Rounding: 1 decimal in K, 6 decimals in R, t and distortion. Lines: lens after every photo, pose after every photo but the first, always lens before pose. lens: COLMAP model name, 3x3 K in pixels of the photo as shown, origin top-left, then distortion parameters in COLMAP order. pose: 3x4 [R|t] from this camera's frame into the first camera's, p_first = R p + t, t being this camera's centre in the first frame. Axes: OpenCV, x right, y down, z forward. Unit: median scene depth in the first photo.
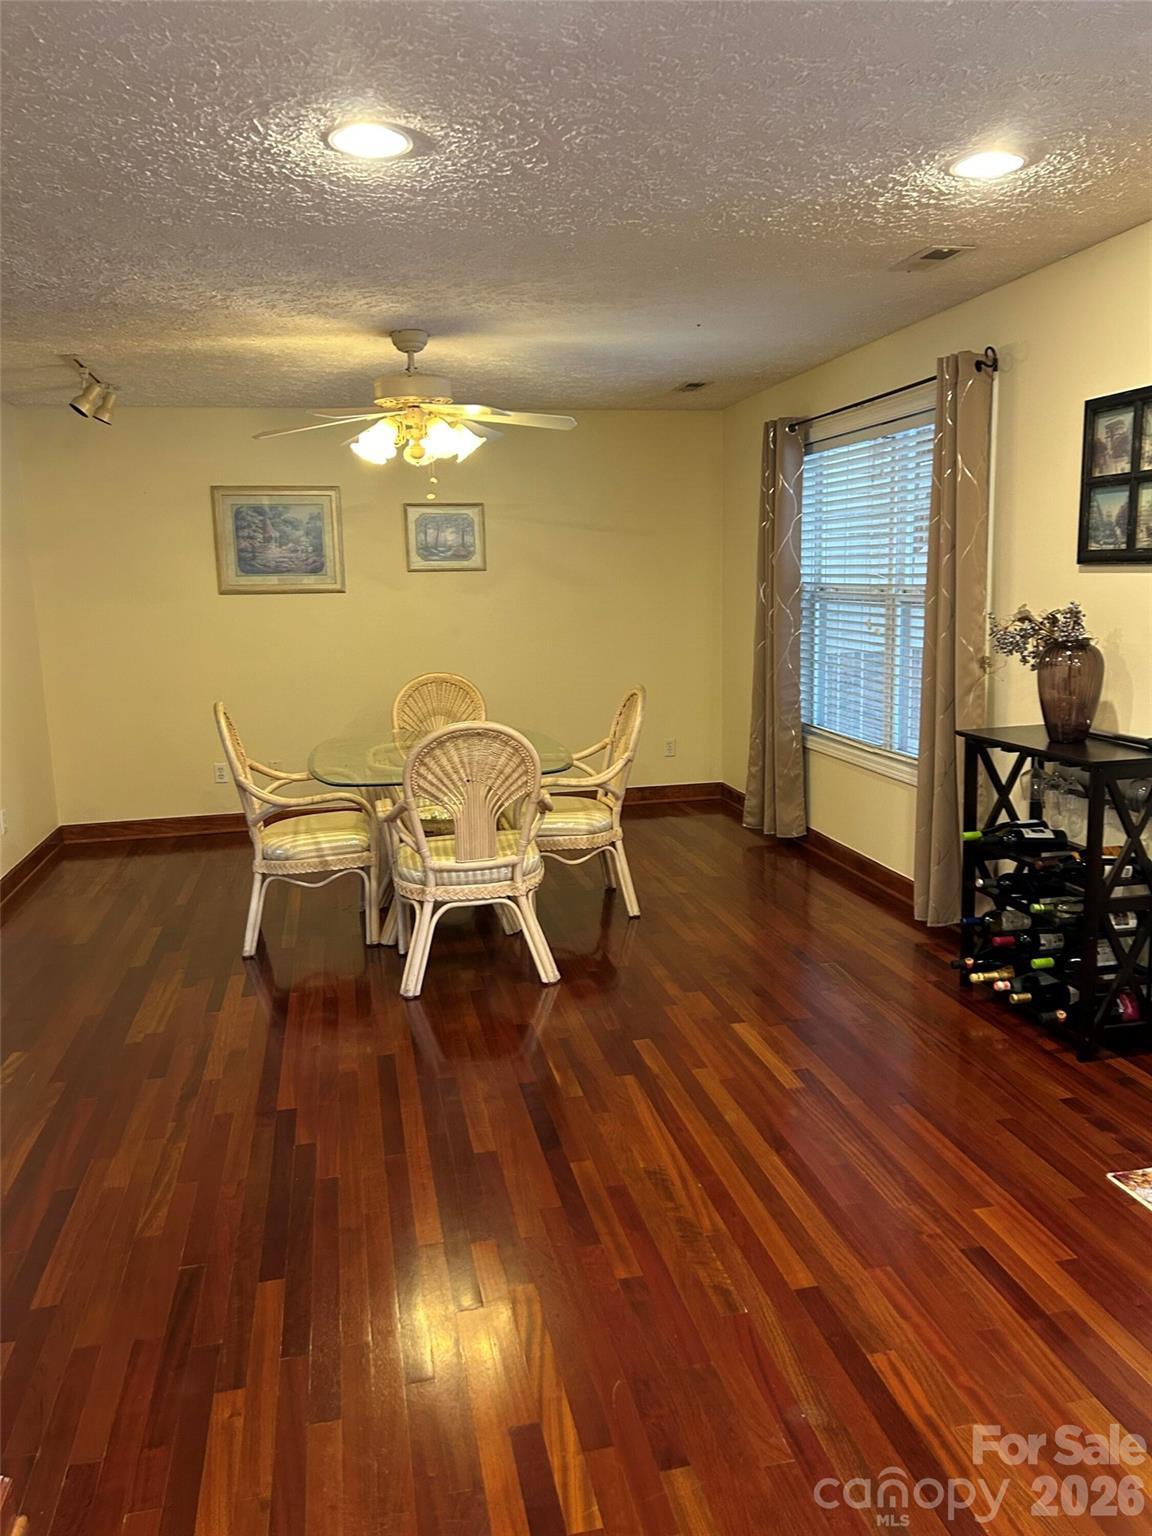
lens RADIAL K [[1155.4, 0, 576.0], [0, 1155.4, 768.0], [0, 0, 1]] dist [0.033520, -0.003645]
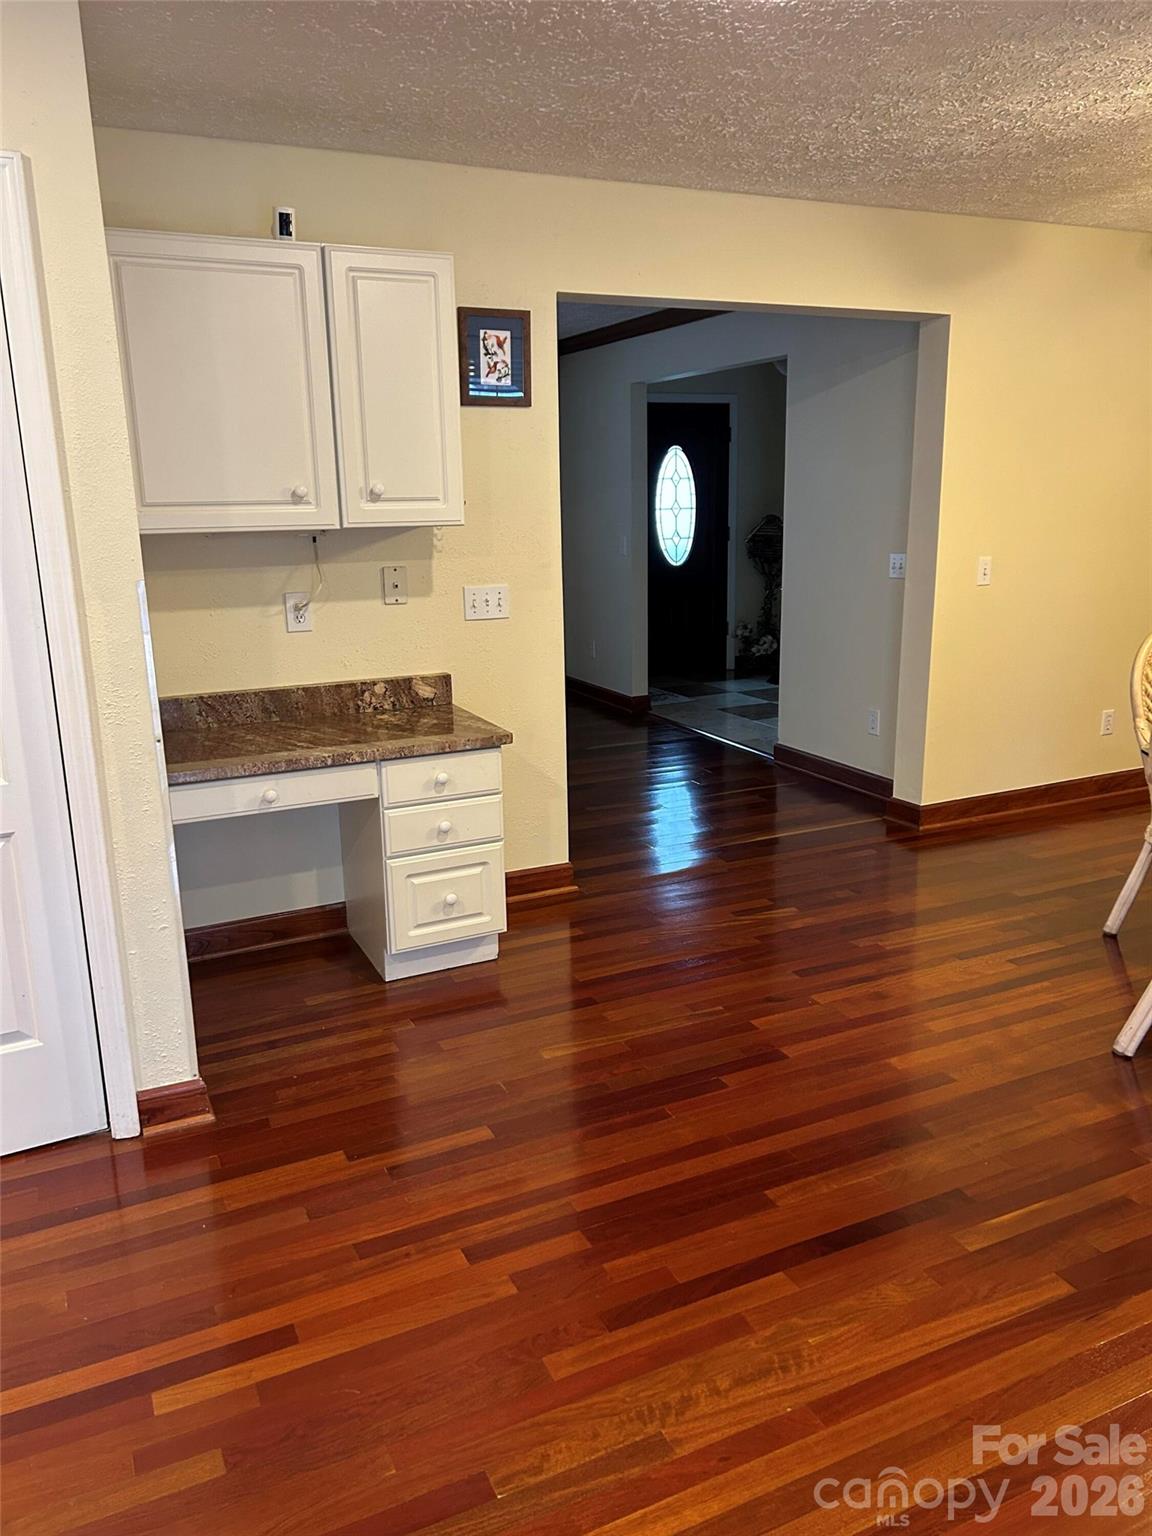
lens RADIAL K [[1155.4, 0, 576.0], [0, 1155.4, 768.0], [0, 0, 1]] dist [0.033520, -0.003645]
pose [[0.233068, 0.255557, -0.938280, 0.507894], [-0.154988, 0.962281, 0.223595, -0.104284], [0.960030, 0.093309, 0.263885, 0.557266]]
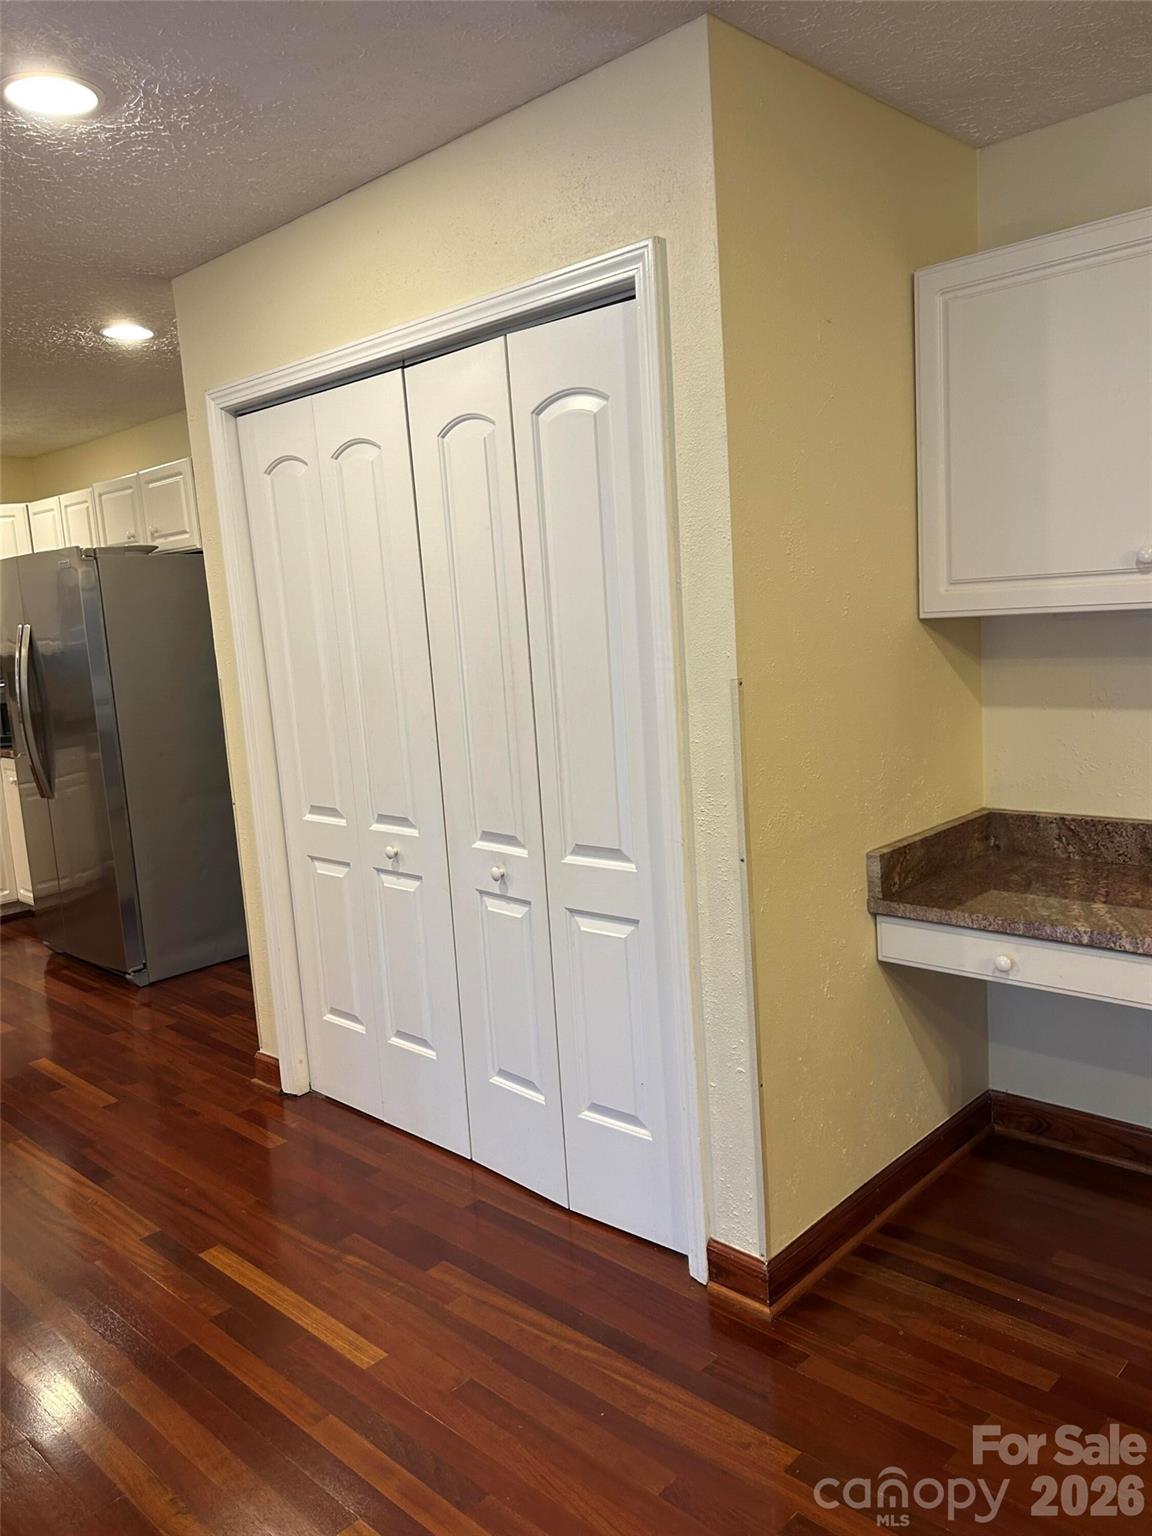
lens RADIAL K [[1155.4, 0, 576.0], [0, 1155.4, 768.0], [0, 0, 1]] dist [0.033520, -0.003645]
pose [[-0.823843, 0.161319, -0.543378, 0.151407], [-0.005939, 0.956136, 0.292863, -0.153980], [0.566787, 0.244500, -0.786748, 0.954143]]
